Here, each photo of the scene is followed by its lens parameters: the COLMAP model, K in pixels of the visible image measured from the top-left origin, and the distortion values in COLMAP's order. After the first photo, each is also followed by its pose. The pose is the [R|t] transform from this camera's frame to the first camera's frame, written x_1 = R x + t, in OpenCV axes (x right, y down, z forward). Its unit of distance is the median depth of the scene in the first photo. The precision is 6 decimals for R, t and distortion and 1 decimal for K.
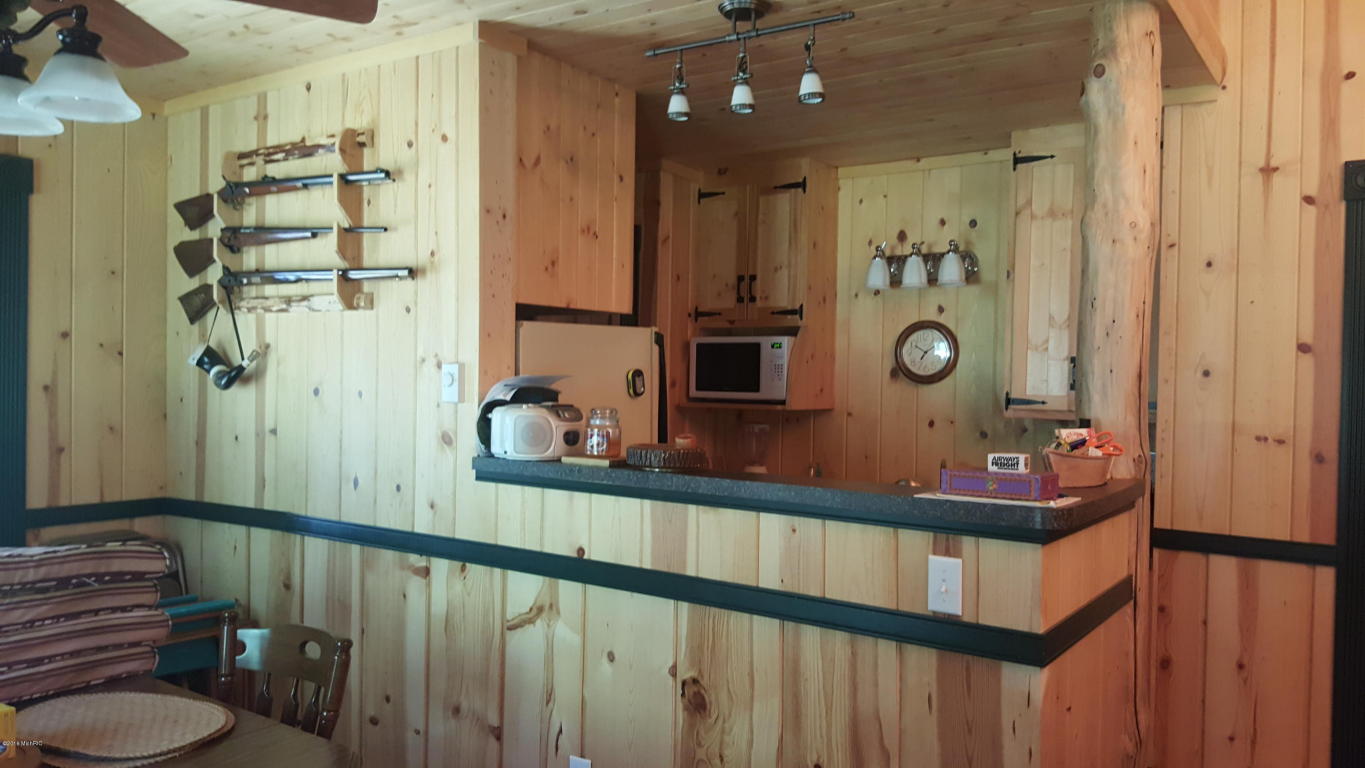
lens RADIAL K [[998.5, 0, 682.5], [0, 998.5, 384.0], [0, 0, 1]] dist [0.001958, -0.095686]
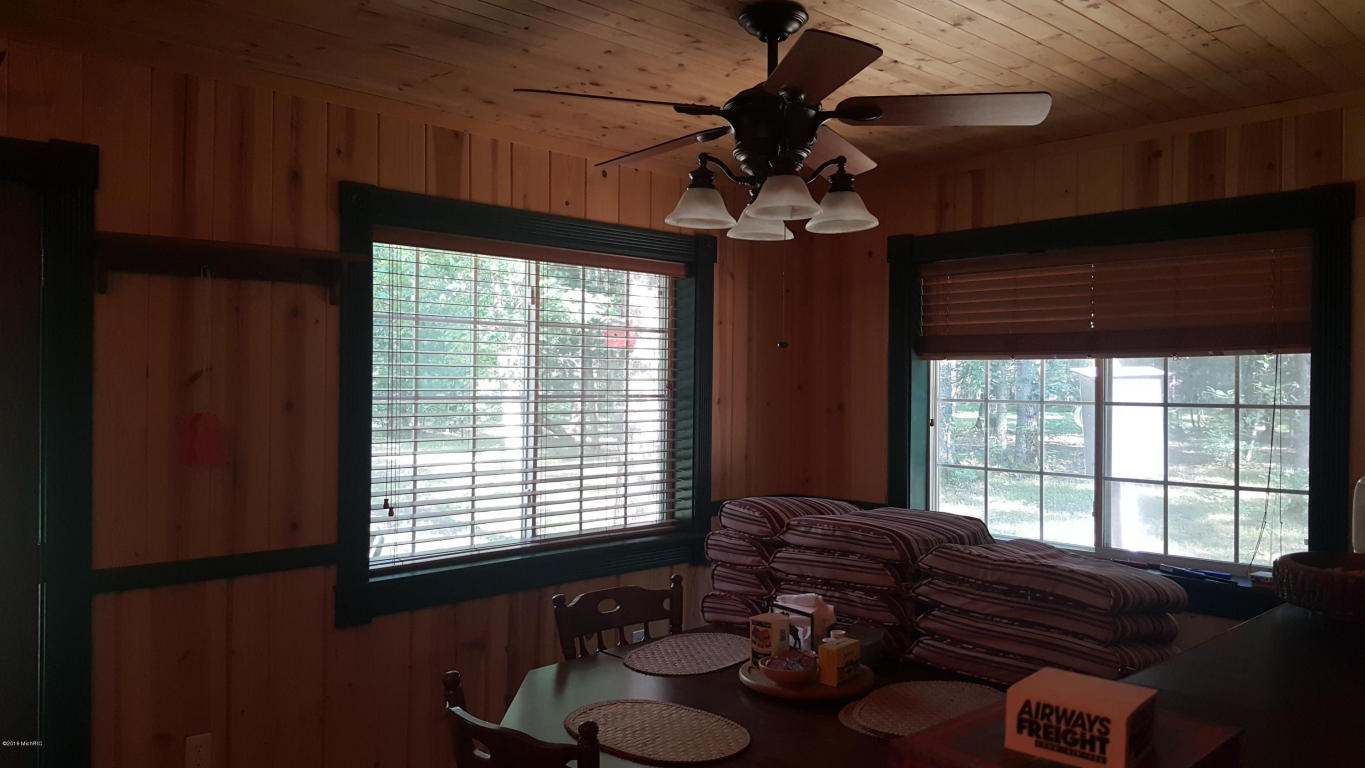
lens RADIAL K [[993.8, 0, 689.7], [0, 993.8, 367.3], [0, 0, 1]] dist [0.008440, -0.097294]
pose [[-0.193241, -0.023279, -0.980875, 0.587547], [-0.027115, 0.999463, -0.018378, -0.025792], [0.980777, 0.023045, -0.193768, 0.857512]]
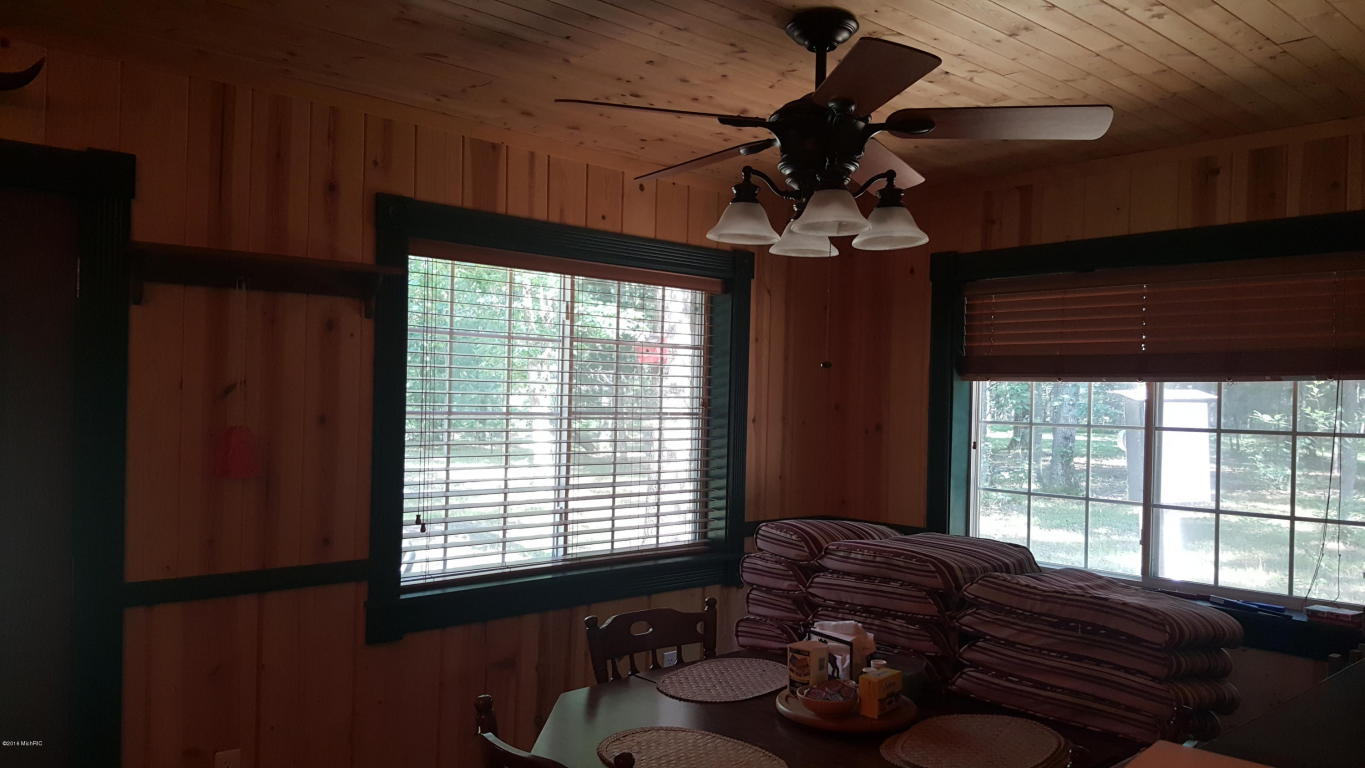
lens RADIAL K [[998.5, 0, 682.5], [0, 998.5, 384.0], [0, 0, 1]] dist [0.001958, -0.095686]
pose [[-0.228641, -0.025145, -0.973186, 0.564681], [-0.040698, 0.999039, -0.016252, -0.029560], [0.972660, 0.035890, -0.229445, 0.840724]]
